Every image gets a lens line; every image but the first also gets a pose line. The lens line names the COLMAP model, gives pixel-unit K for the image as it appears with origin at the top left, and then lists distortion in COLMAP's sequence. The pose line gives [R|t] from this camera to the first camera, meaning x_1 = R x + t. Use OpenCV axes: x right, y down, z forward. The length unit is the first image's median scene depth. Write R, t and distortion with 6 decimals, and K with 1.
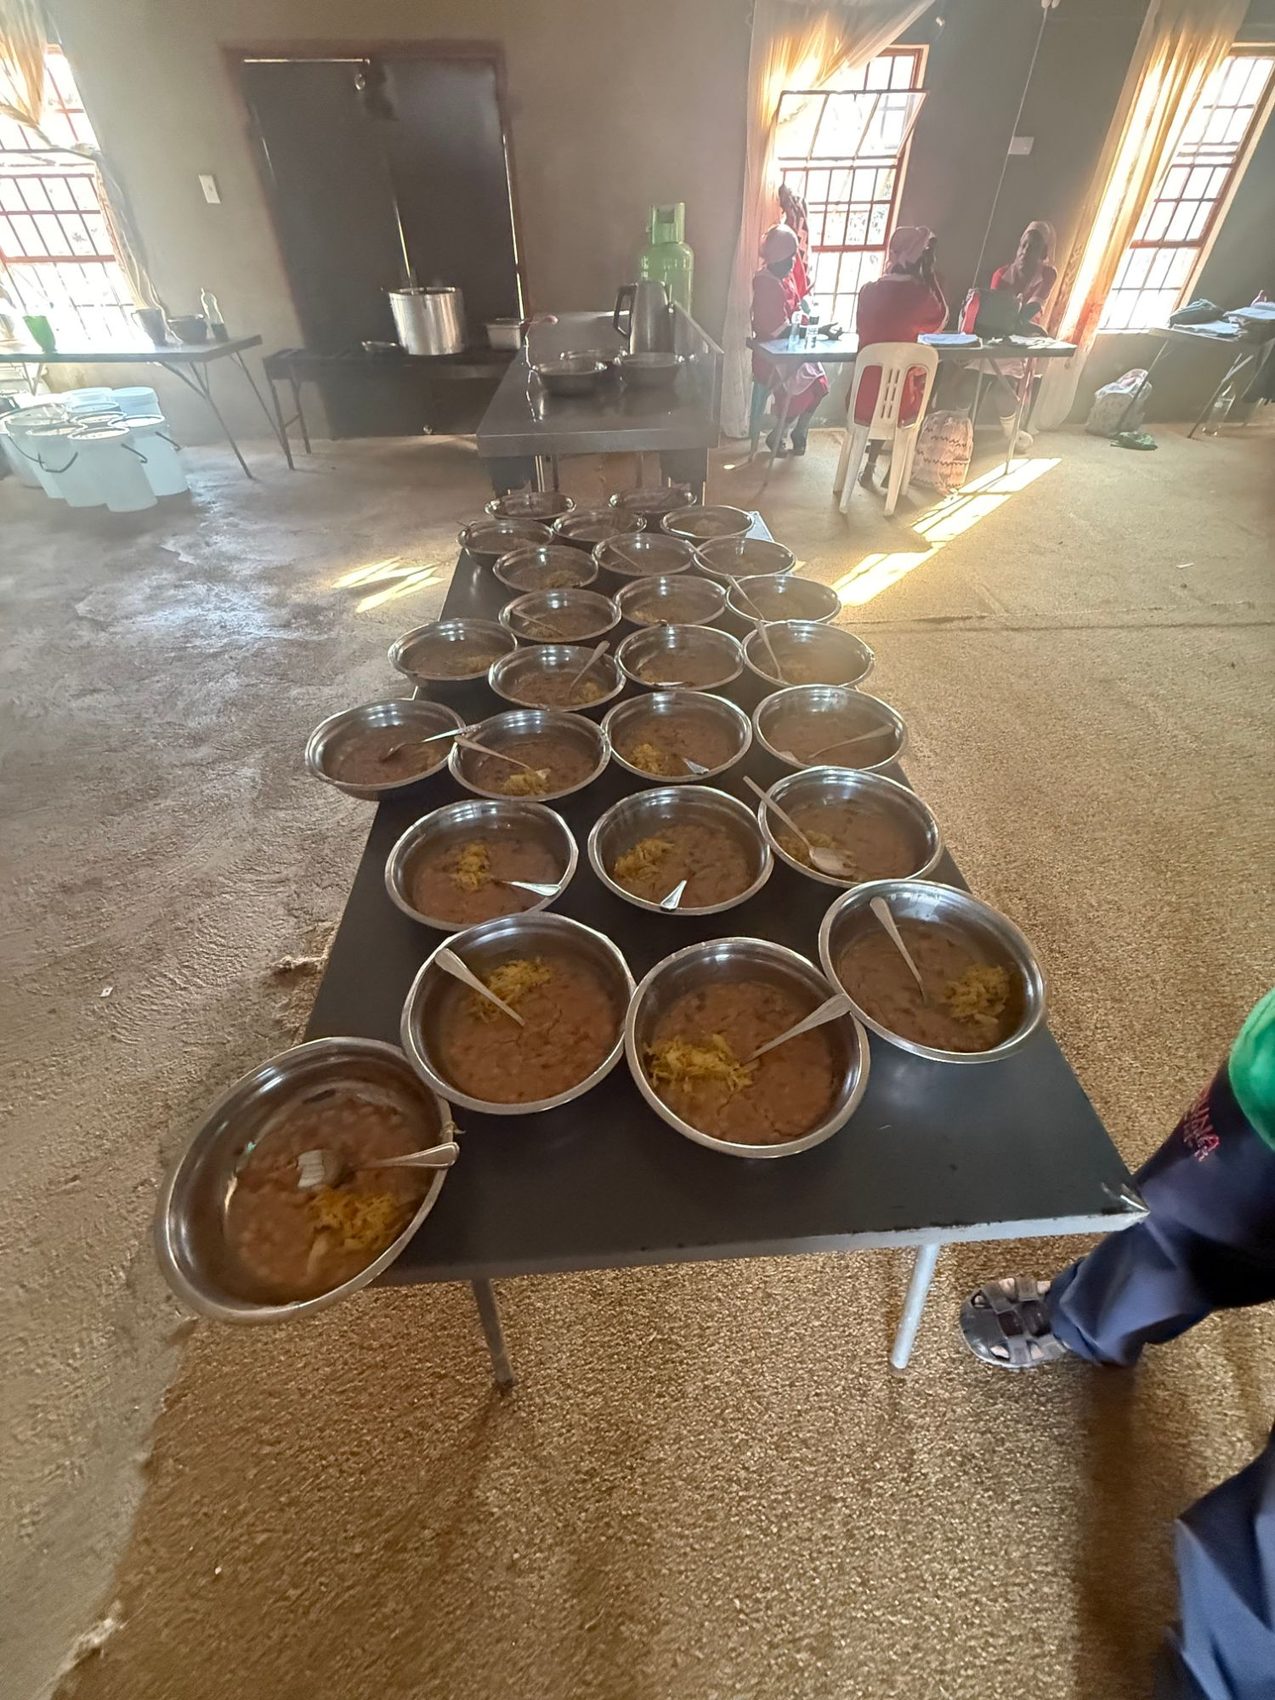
lens RADIAL K [[673.8, 0, 637.5], [0, 673.8, 850.0], [0, 0, 1]] dist [0.000336, 0.000262]
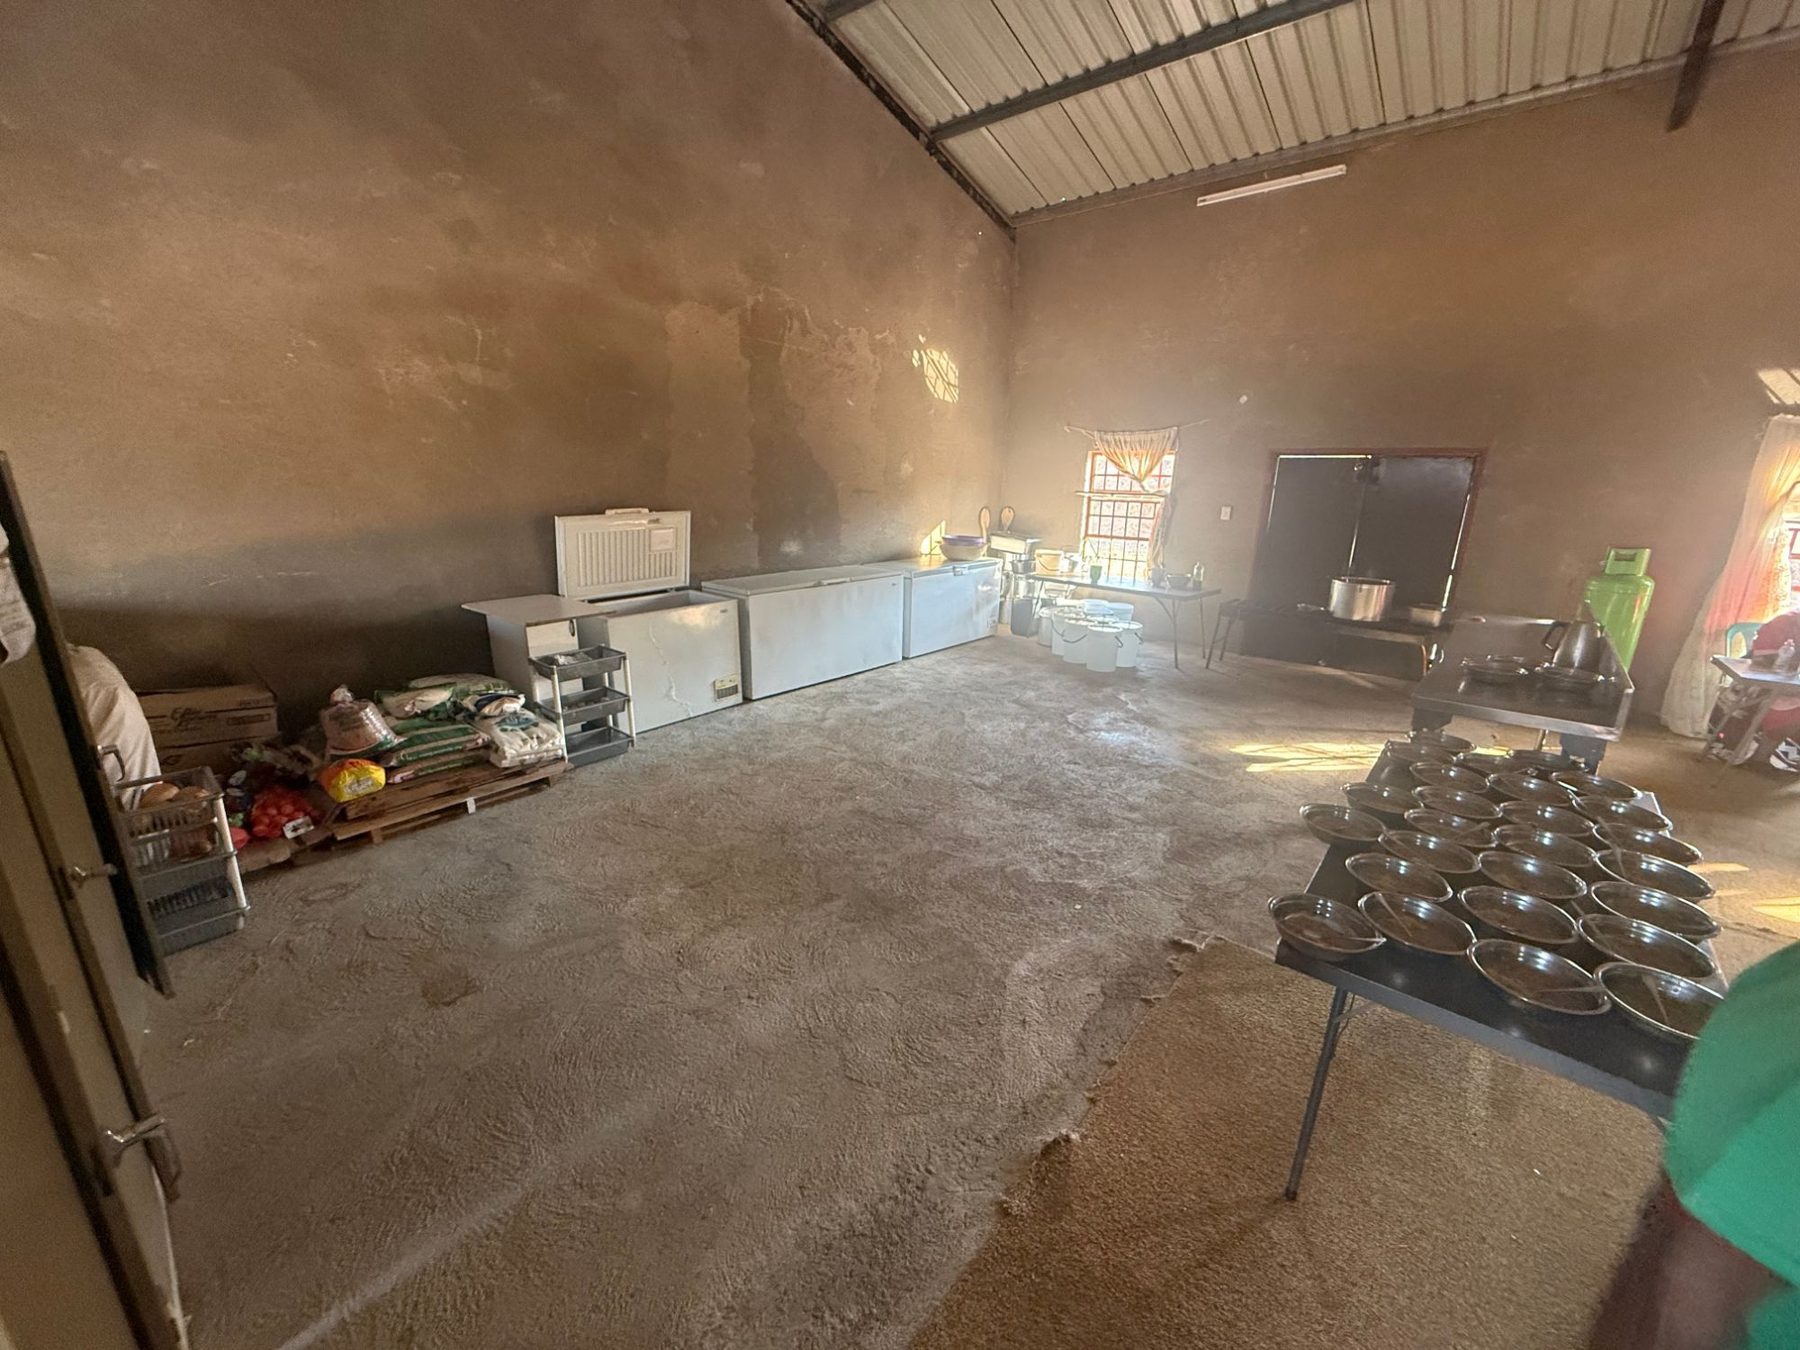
lens RADIAL K [[713.5, 0, 900.0], [0, 713.5, 675.0], [0, 0, 1]] dist [0.000336, 0.000262]
pose [[0.718551, 0.210262, -0.662929, 0.000942], [-0.498312, 0.820590, -0.279854, 0.175368], [0.485150, 0.531434, 0.694411, -0.326629]]
